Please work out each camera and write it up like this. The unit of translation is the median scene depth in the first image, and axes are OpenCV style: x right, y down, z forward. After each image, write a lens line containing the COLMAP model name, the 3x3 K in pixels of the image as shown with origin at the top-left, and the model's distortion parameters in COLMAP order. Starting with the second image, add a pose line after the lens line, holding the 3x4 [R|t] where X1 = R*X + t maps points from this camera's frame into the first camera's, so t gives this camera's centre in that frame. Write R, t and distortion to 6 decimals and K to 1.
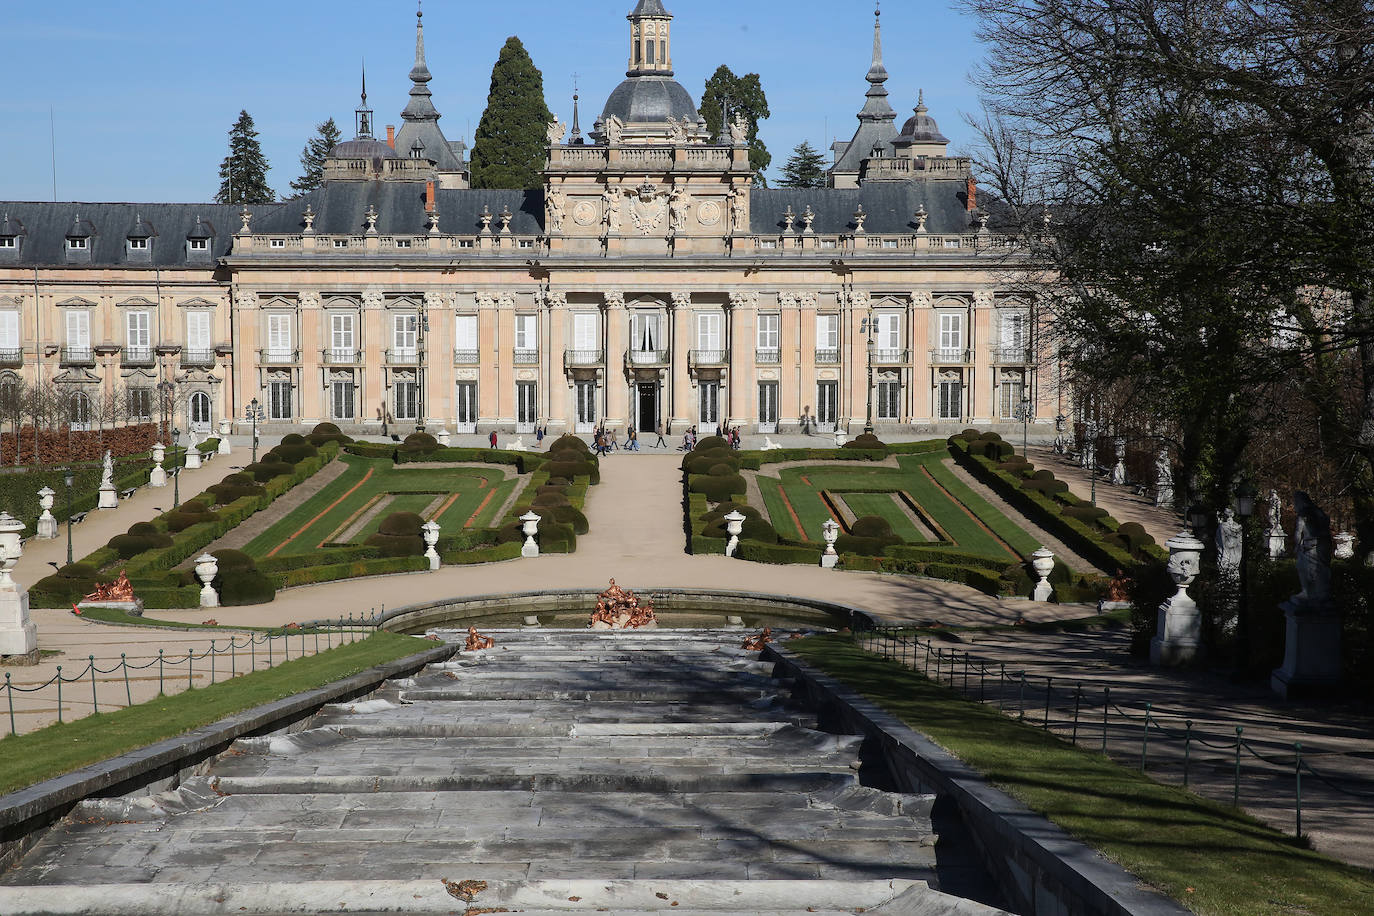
lens RADIAL K [[2499.4, 0, 687.0], [0, 2499.4, 458.0], [0, 0, 1]] dist [0.202657, 0.140880]
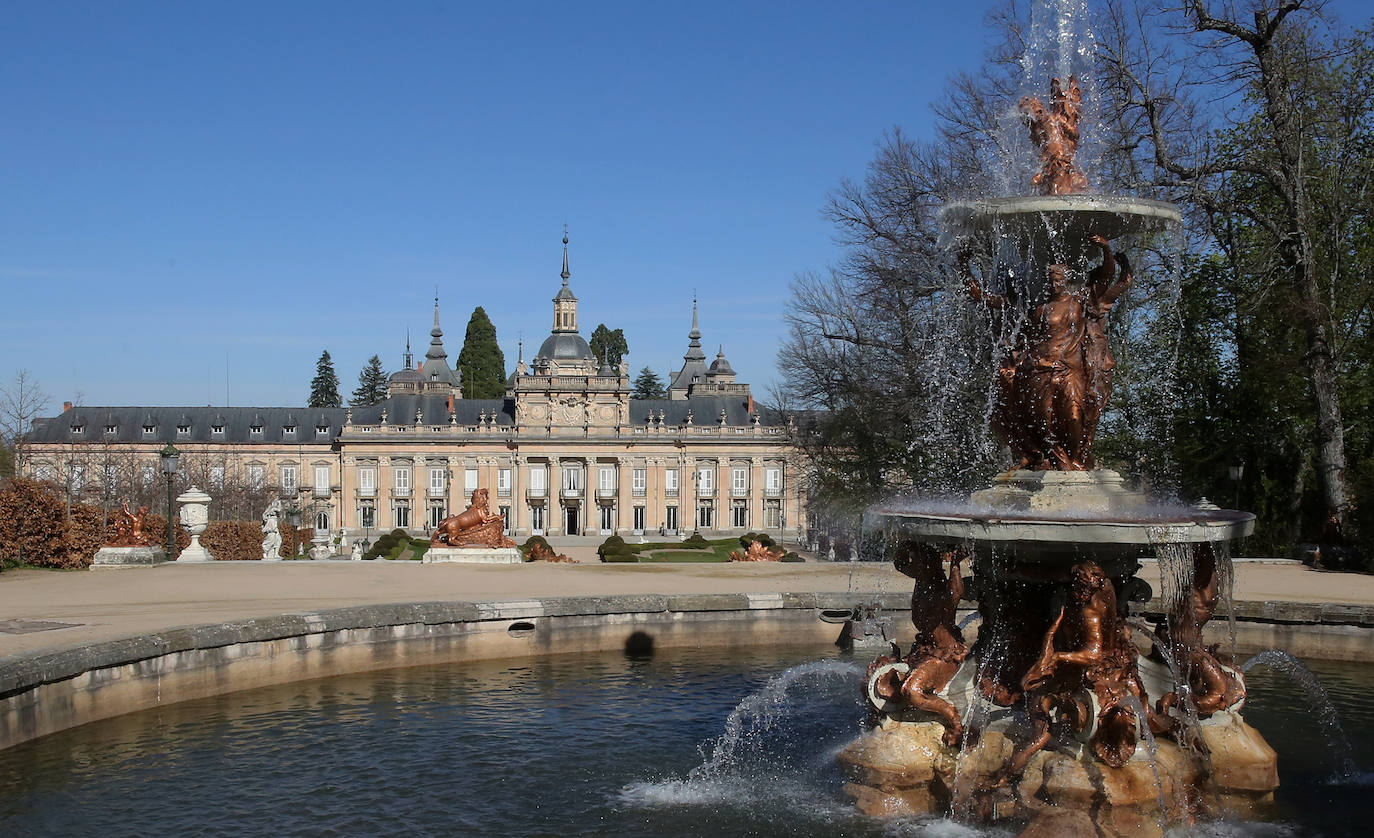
lens RADIAL K [[1653.3, 0, 688.5], [0, 1653.3, 497.3], [0, 0, 1]] dist [-0.110525, 0.017427]
pose [[0.996353, 0.001488, 0.085318, -0.033864], [0.001779, 0.999268, -0.038209, 0.008300], [-0.085312, 0.038222, 0.995621, -0.188605]]
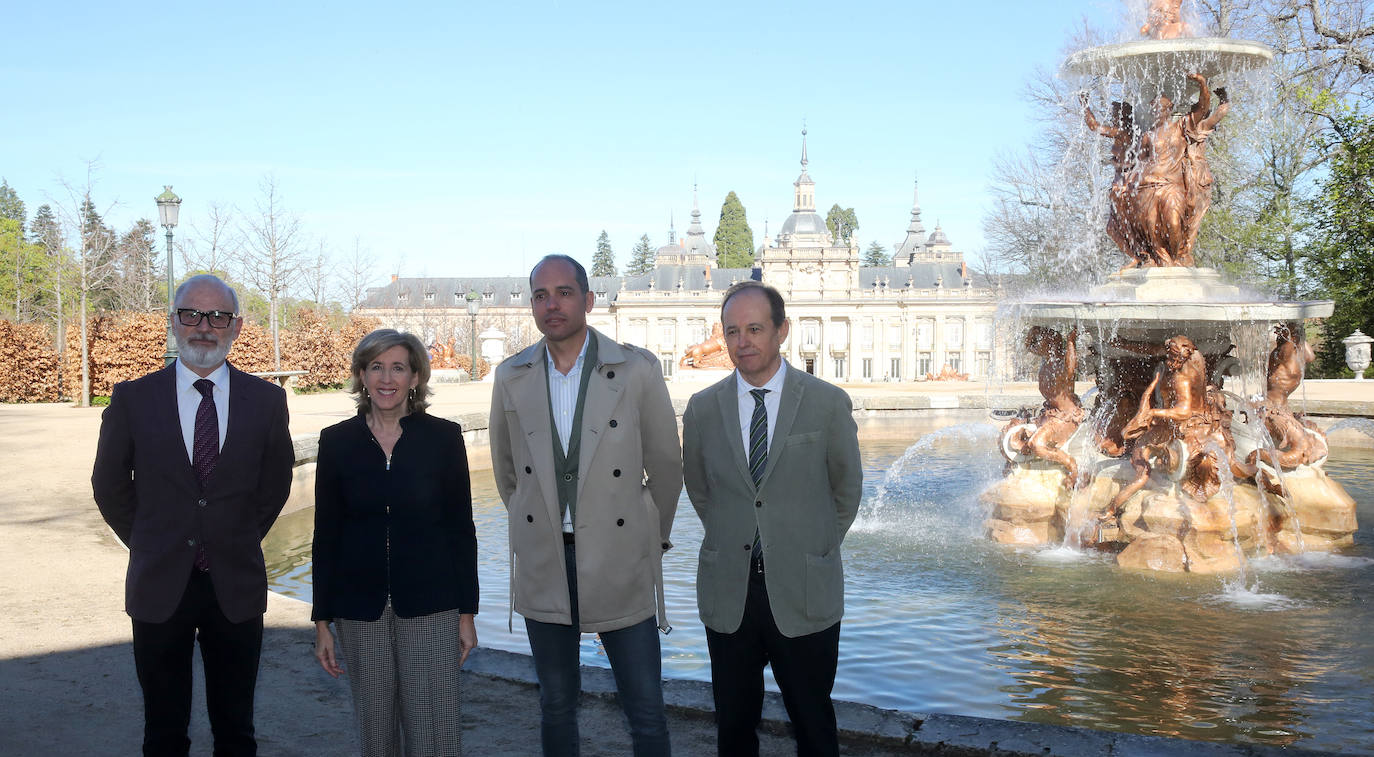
lens RADIAL K [[1405.9, 0, 685.4], [0, 1405.9, 397.2], [0, 0, 1]] dist [-0.003019, 0.034427]
pose [[0.997141, 0.000137, -0.075557, -0.031145], [-0.000785, 0.999963, -0.008548, 0.012542], [0.075554, 0.008583, 0.997105, -0.196731]]
